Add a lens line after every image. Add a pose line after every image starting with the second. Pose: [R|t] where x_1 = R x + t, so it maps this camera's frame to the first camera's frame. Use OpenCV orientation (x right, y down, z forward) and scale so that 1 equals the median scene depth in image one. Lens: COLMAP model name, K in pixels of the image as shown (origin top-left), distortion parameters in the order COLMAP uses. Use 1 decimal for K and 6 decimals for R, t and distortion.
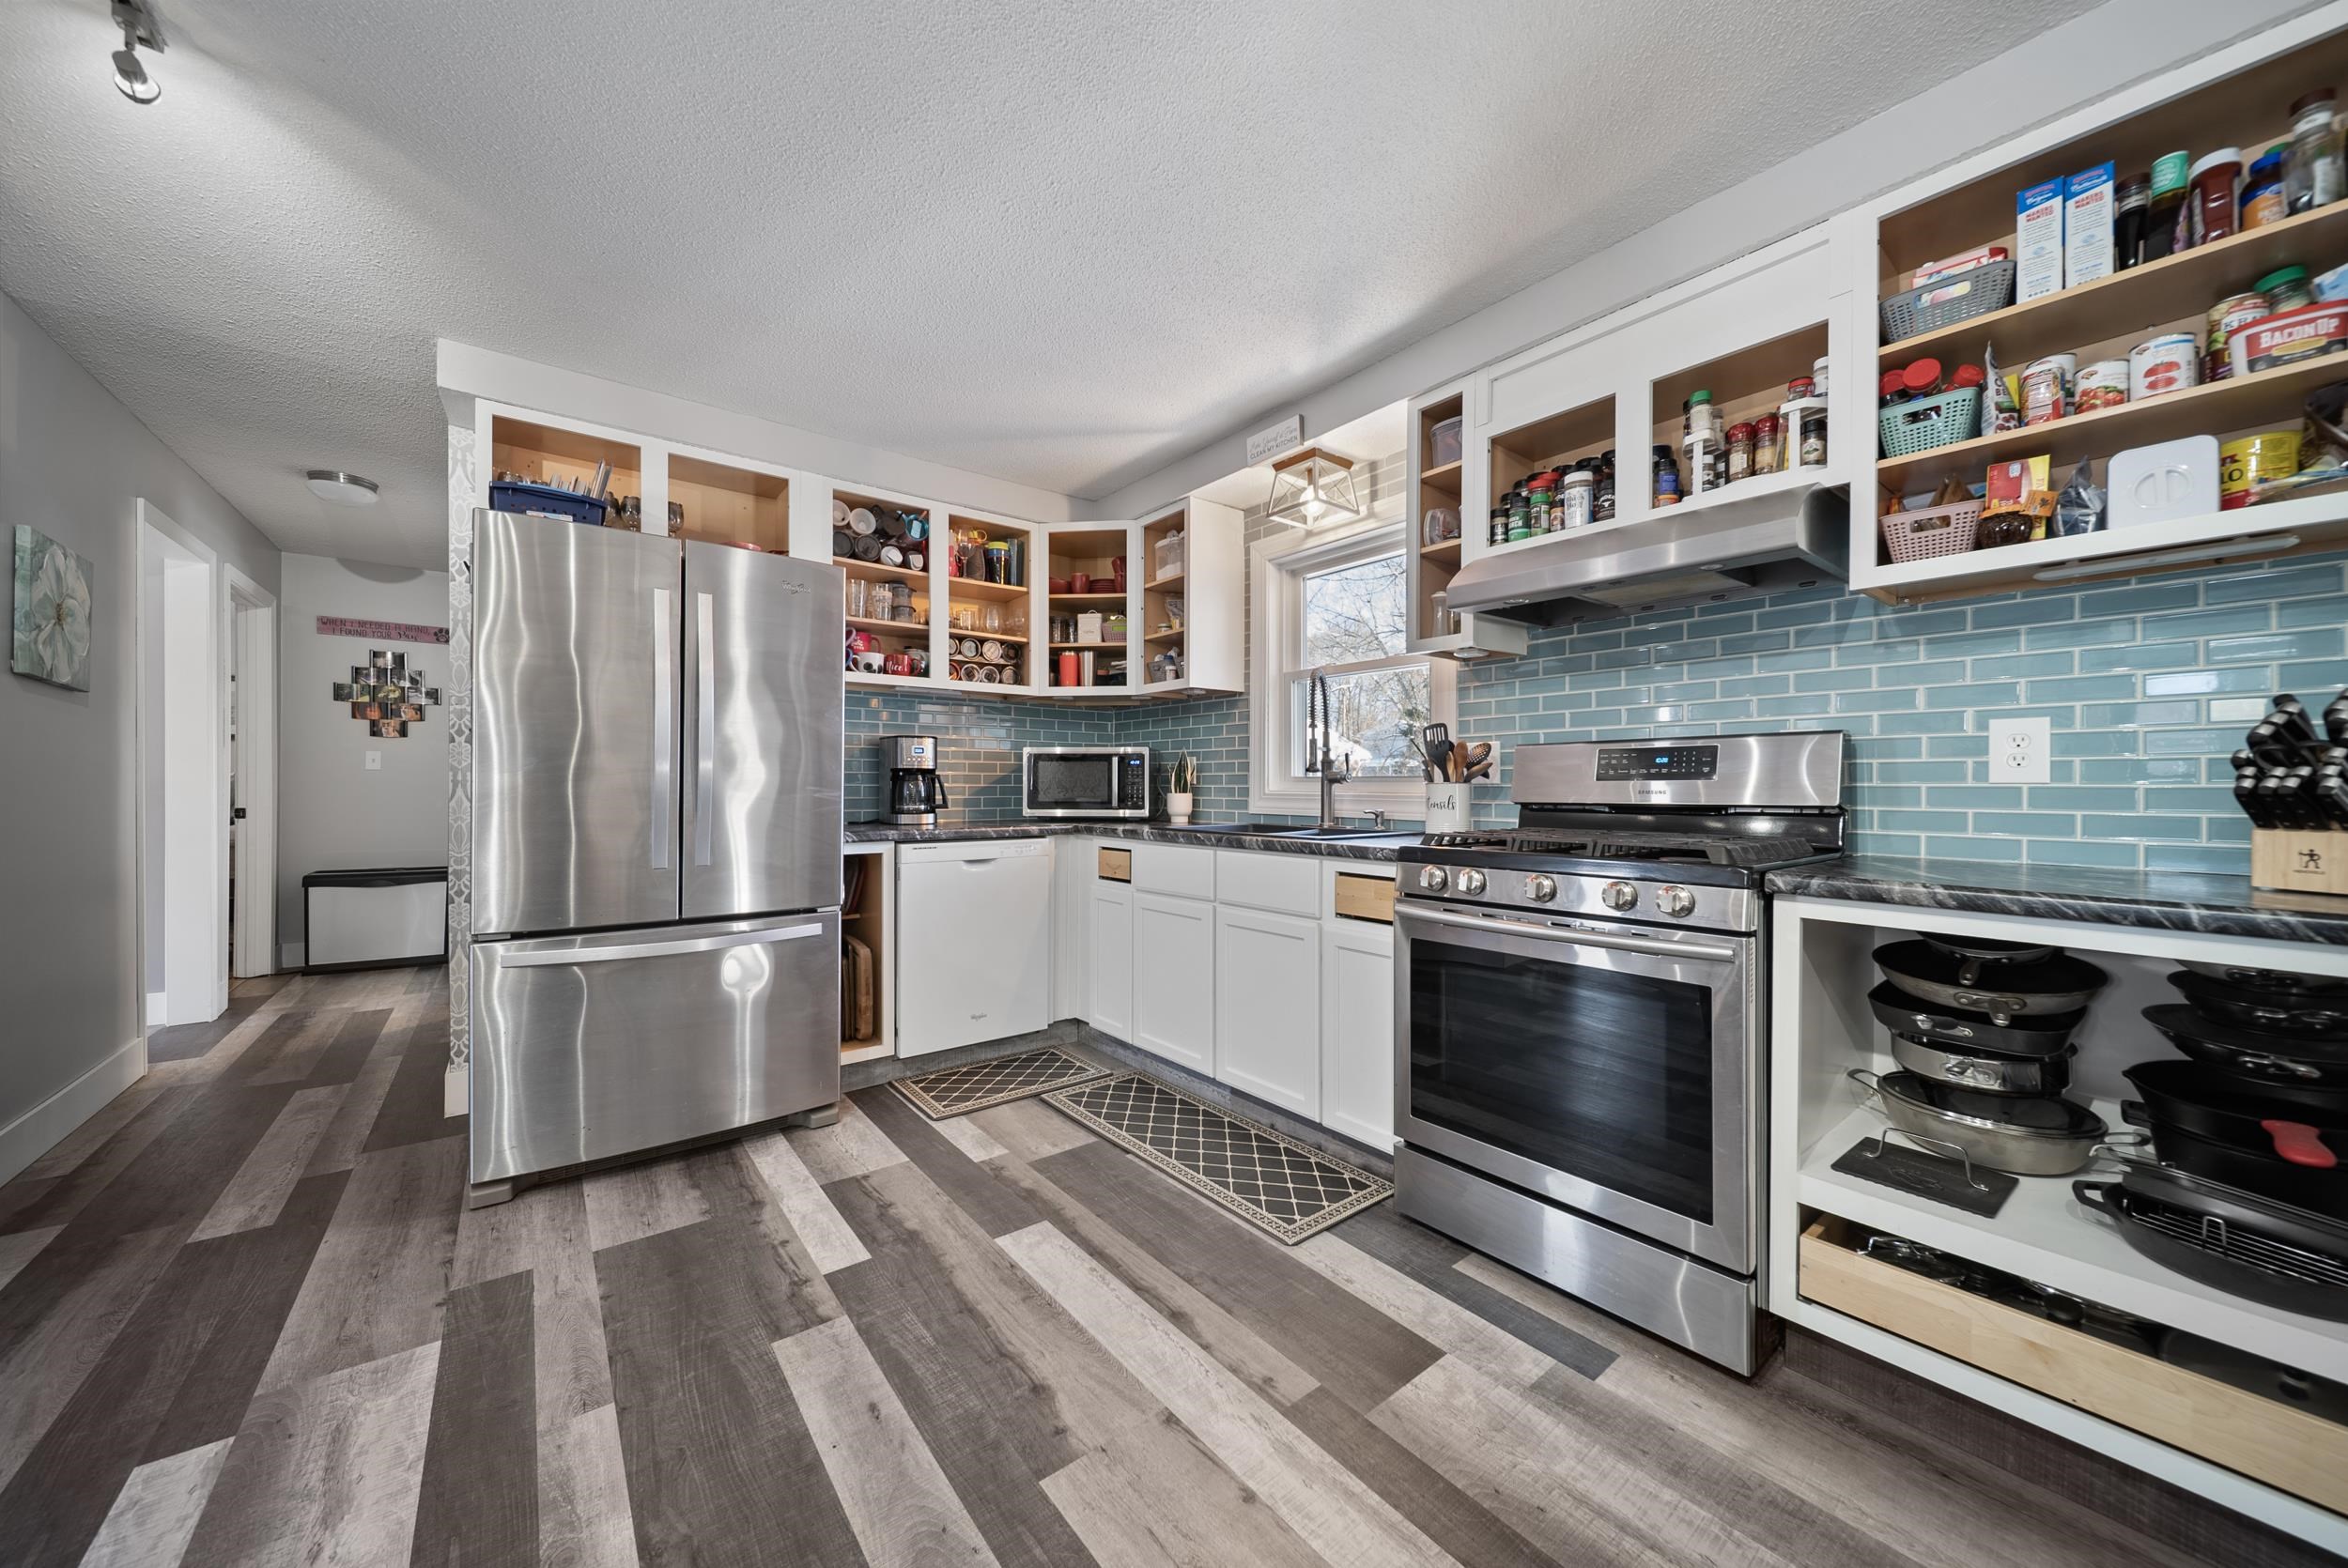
lens RADIAL K [[829.4, 0, 1152.1], [0, 829.4, 776.1], [0, 0, 1]] dist [-0.000237, -0.002009]
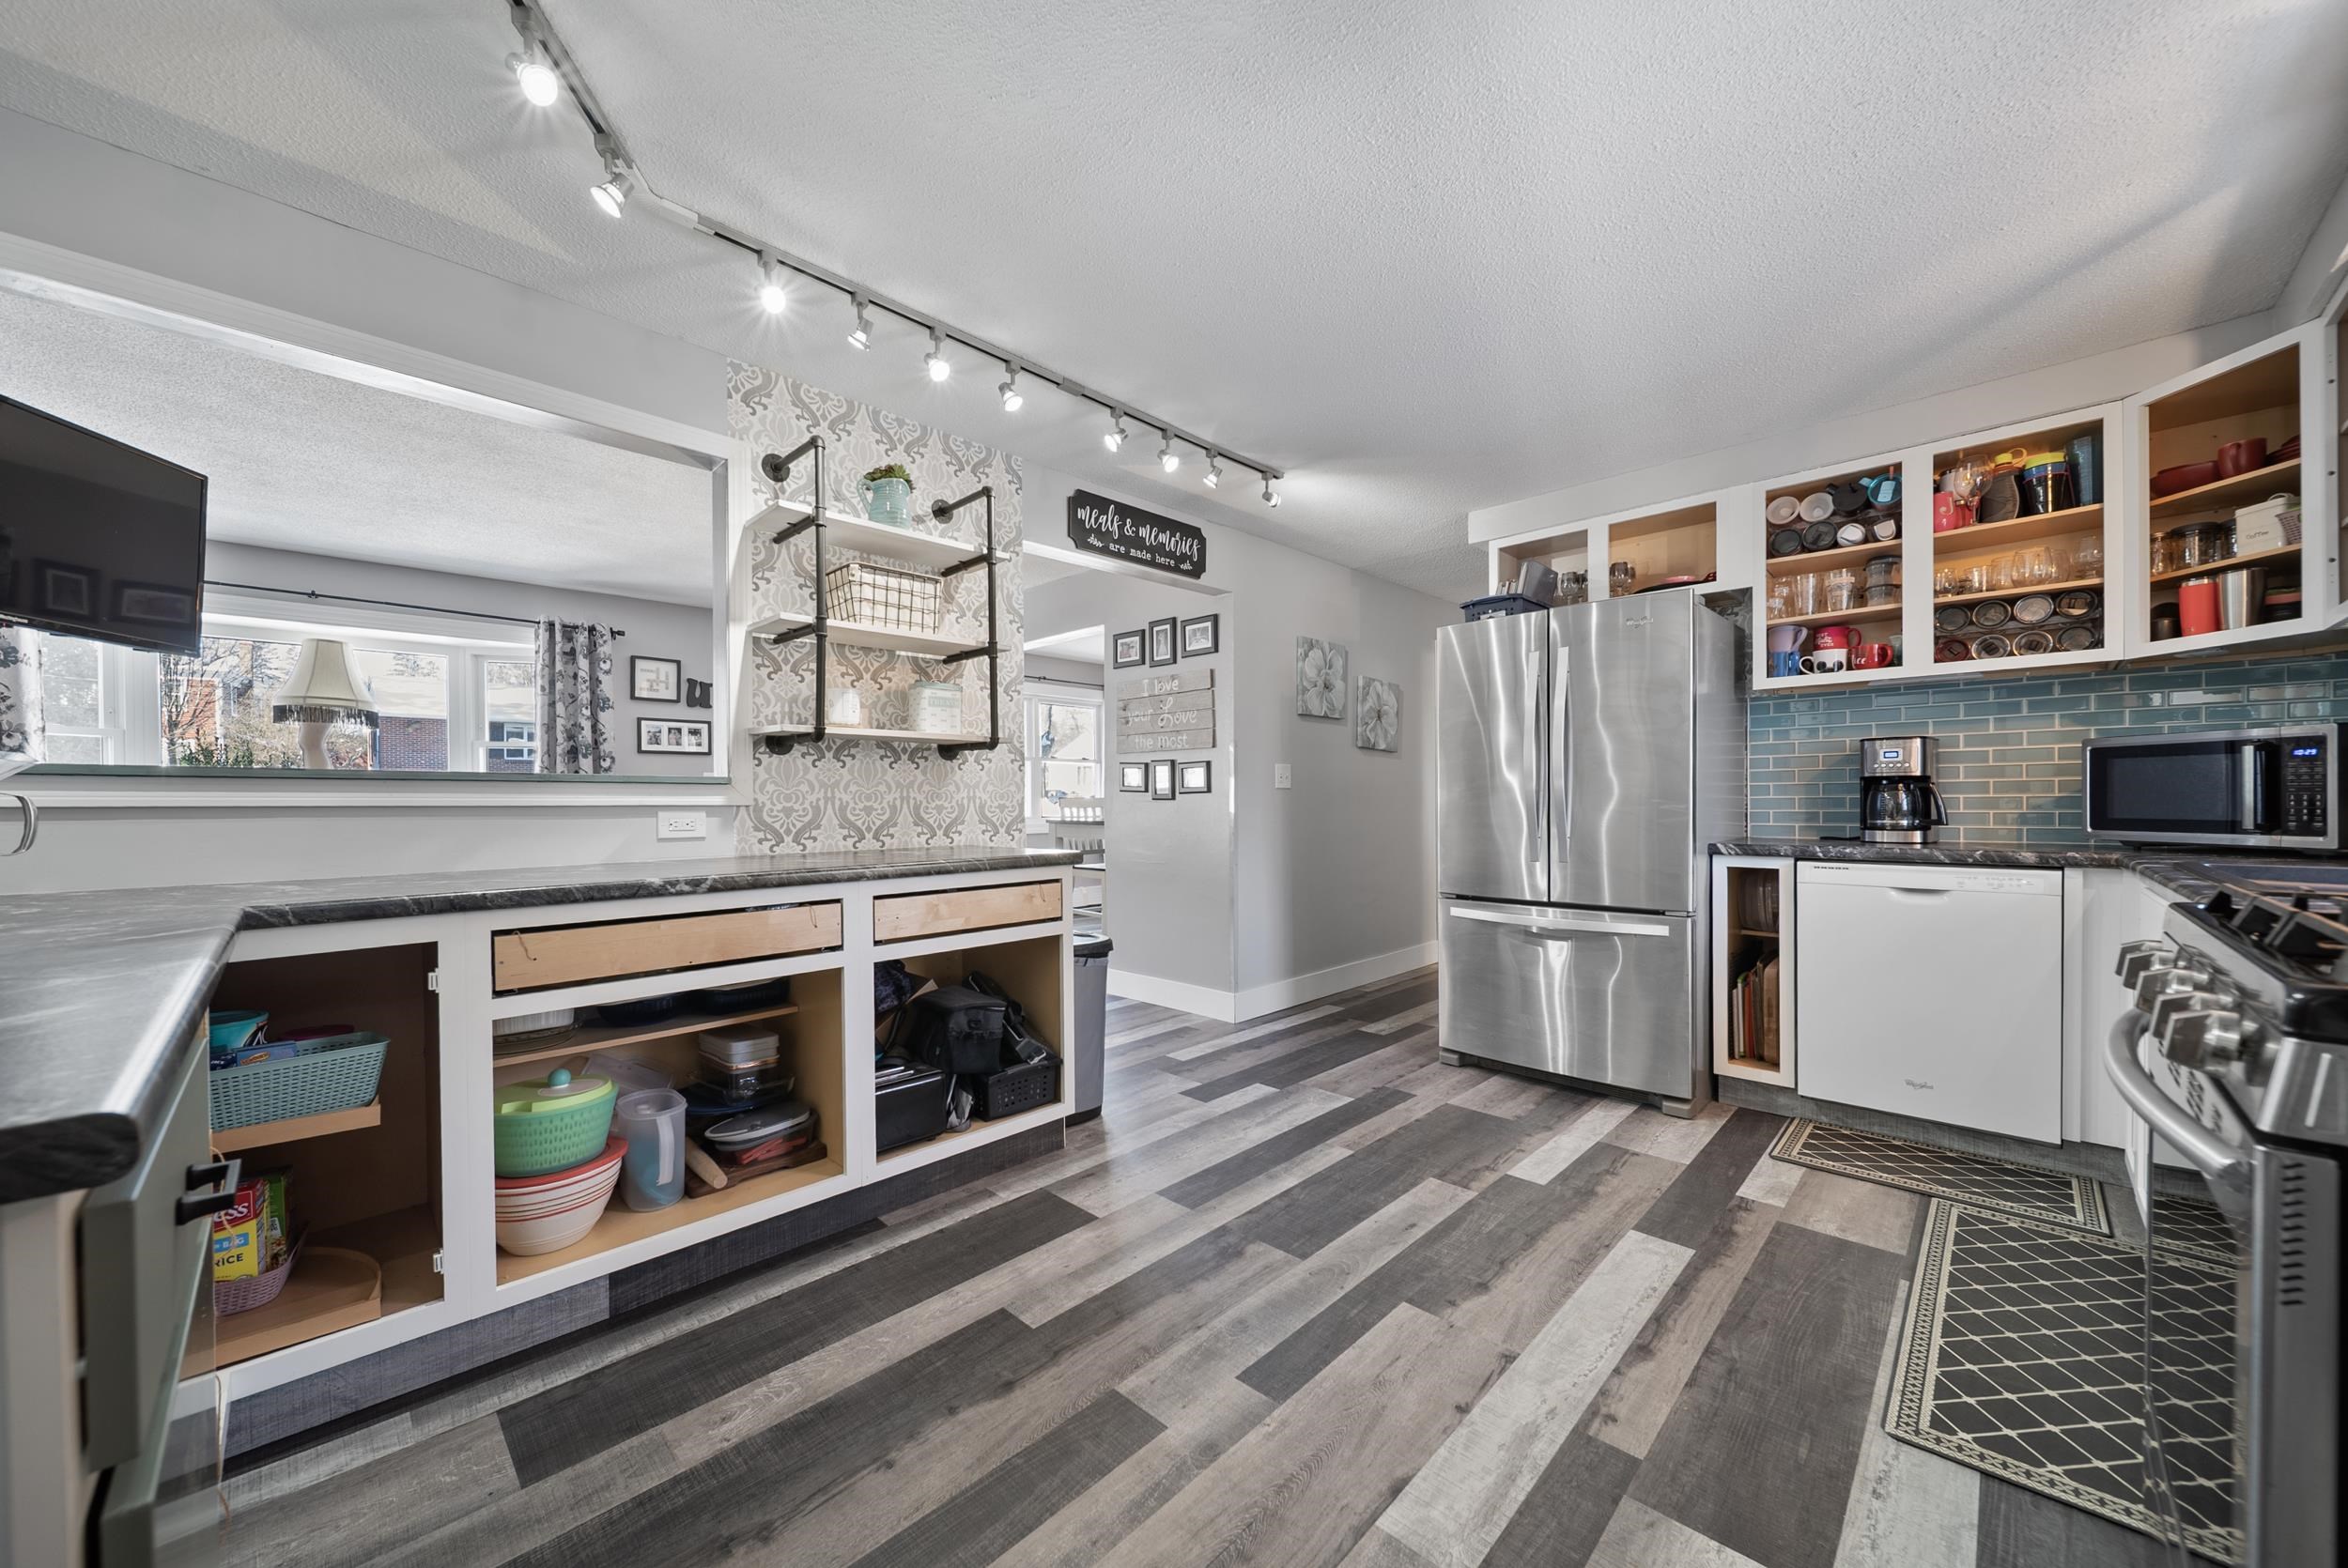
lens RADIAL K [[829.4, 0, 1175.3], [0, 829.4, 803.9], [0, 0, 1]] dist [-0.000237, -0.002009]
pose [[0.144903, 0.000982, -0.989445, 0.682285], [0.016921, 0.999851, 0.003470, 0.004900], [0.989301, -0.017245, 0.144865, 0.253689]]
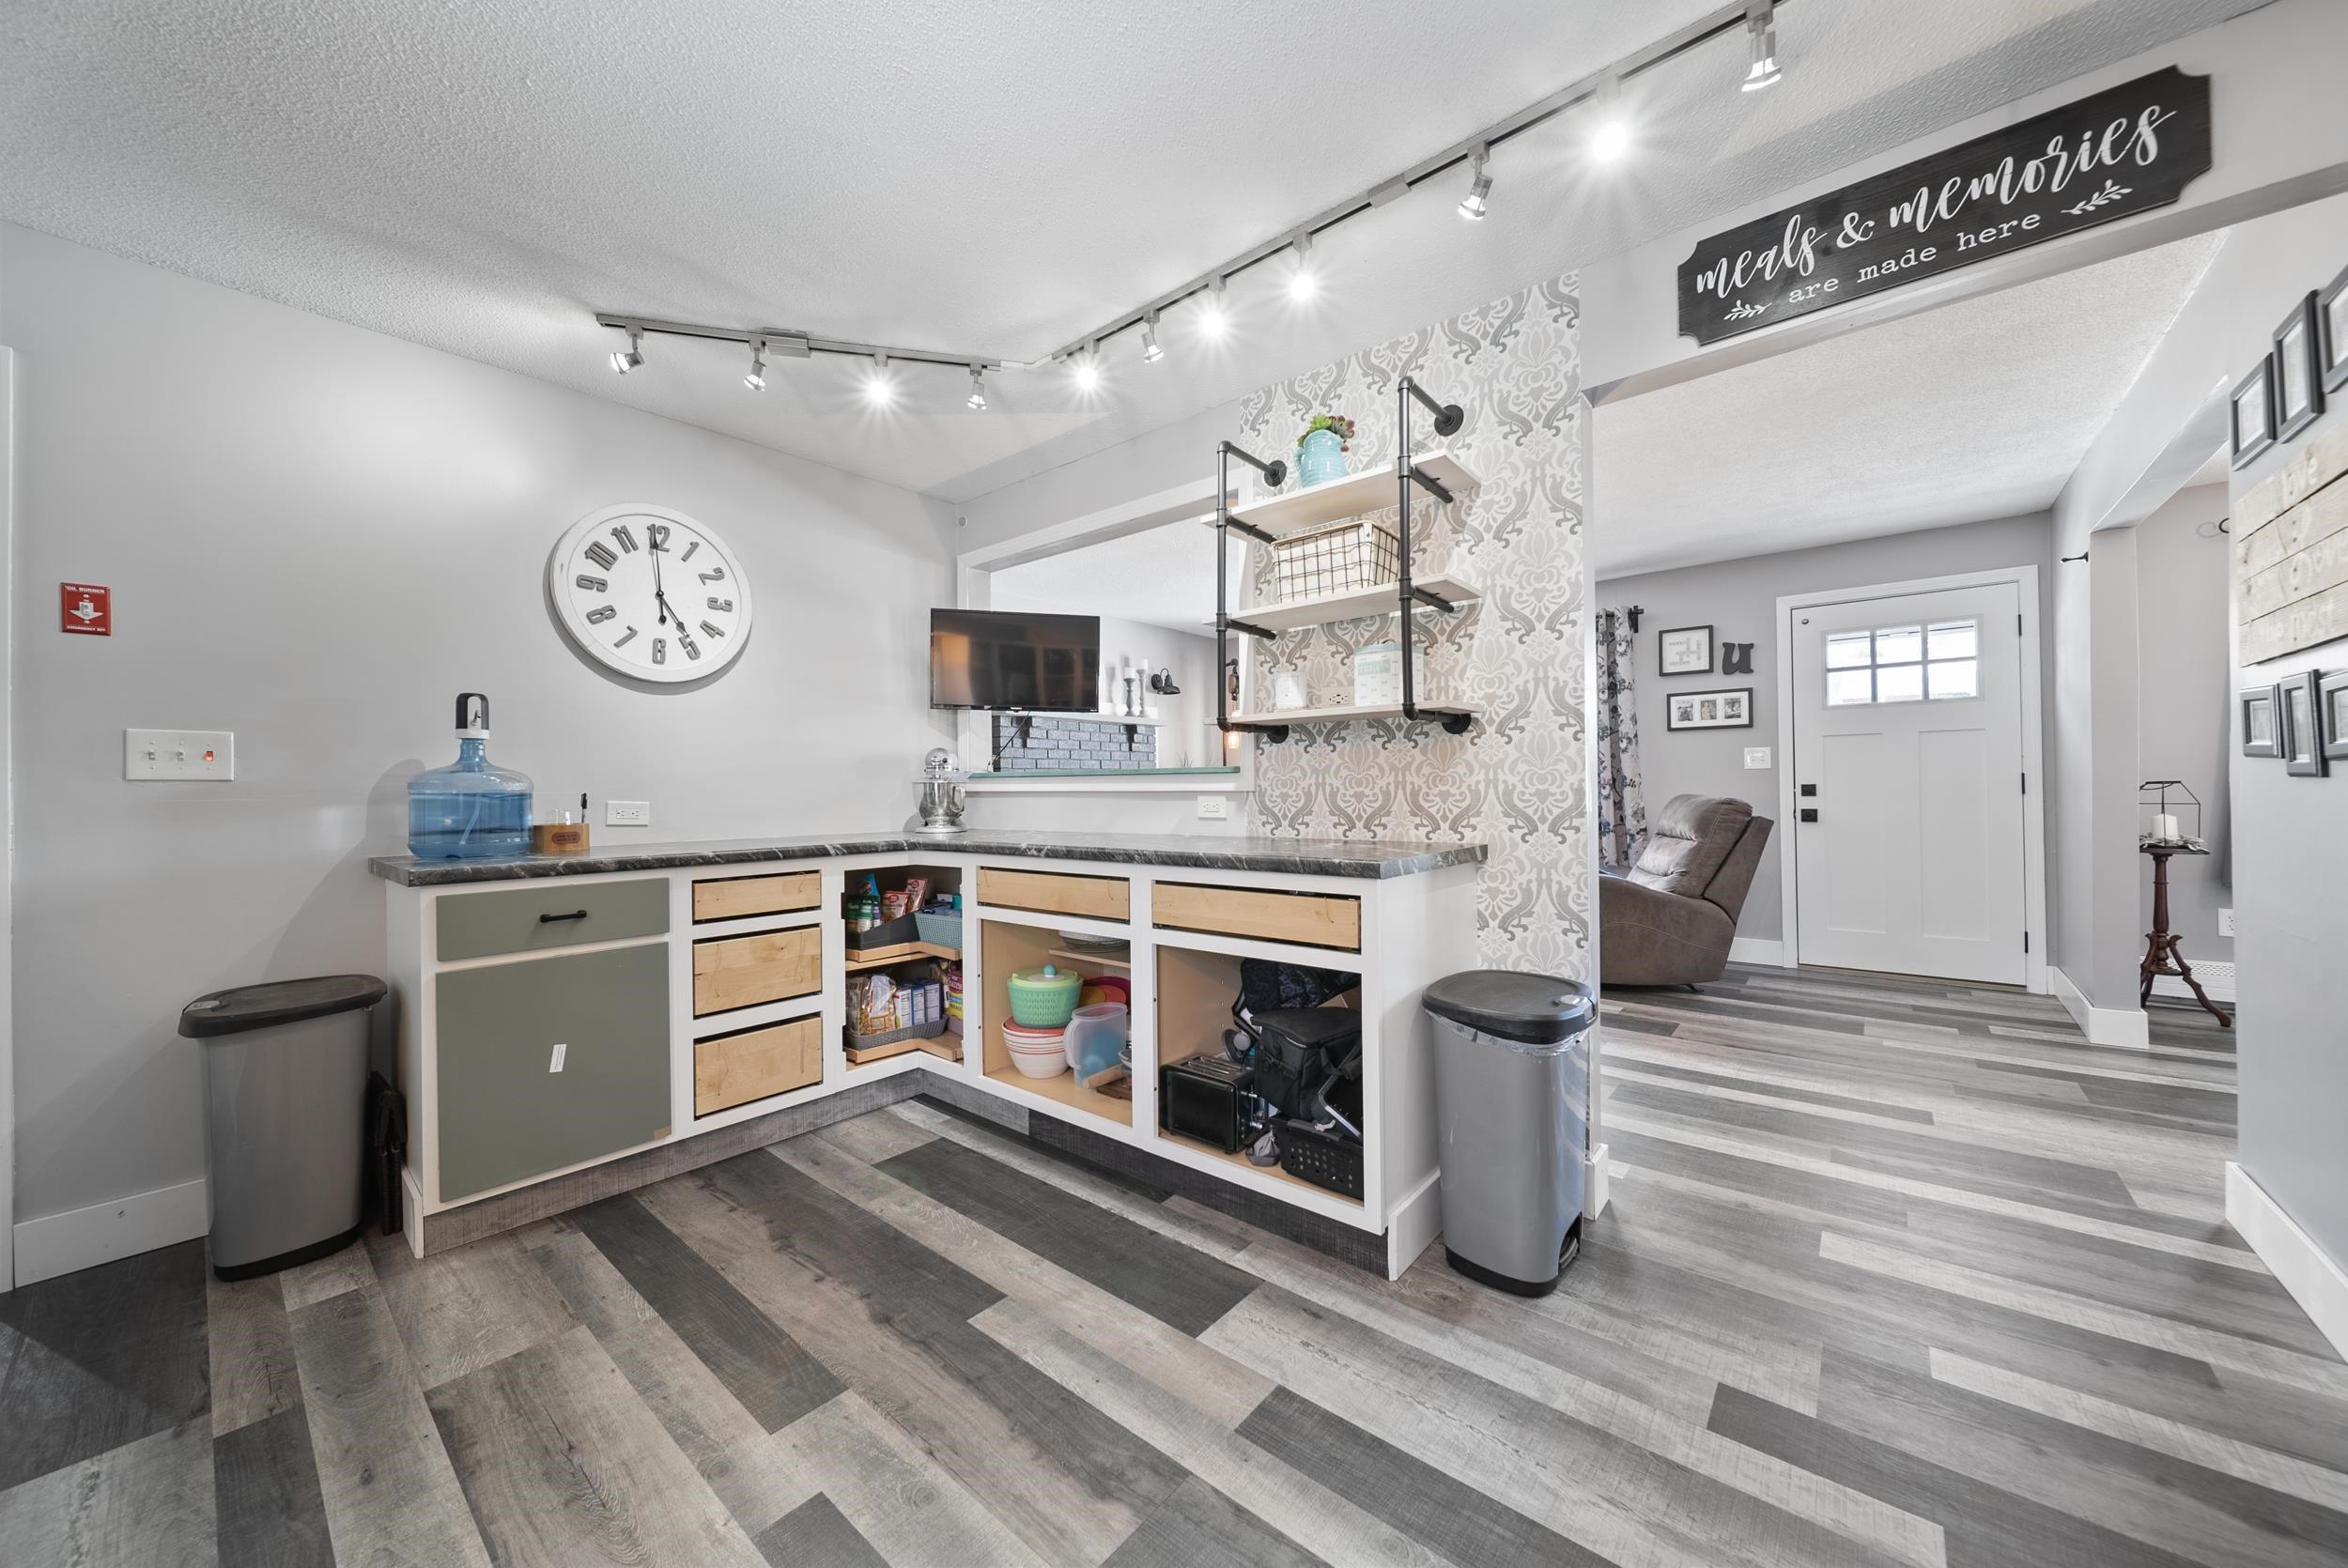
lens RADIAL K [[829.4, 0, 1176.7], [0, 829.4, 781.4], [0, 0, 1]] dist [-0.000237, -0.002009]
pose [[-0.974354, 0.006195, -0.224937, -0.111291], [0.011074, 0.999730, -0.020438, 0.010449], [0.224749, -0.022405, -0.974159, 1.023533]]
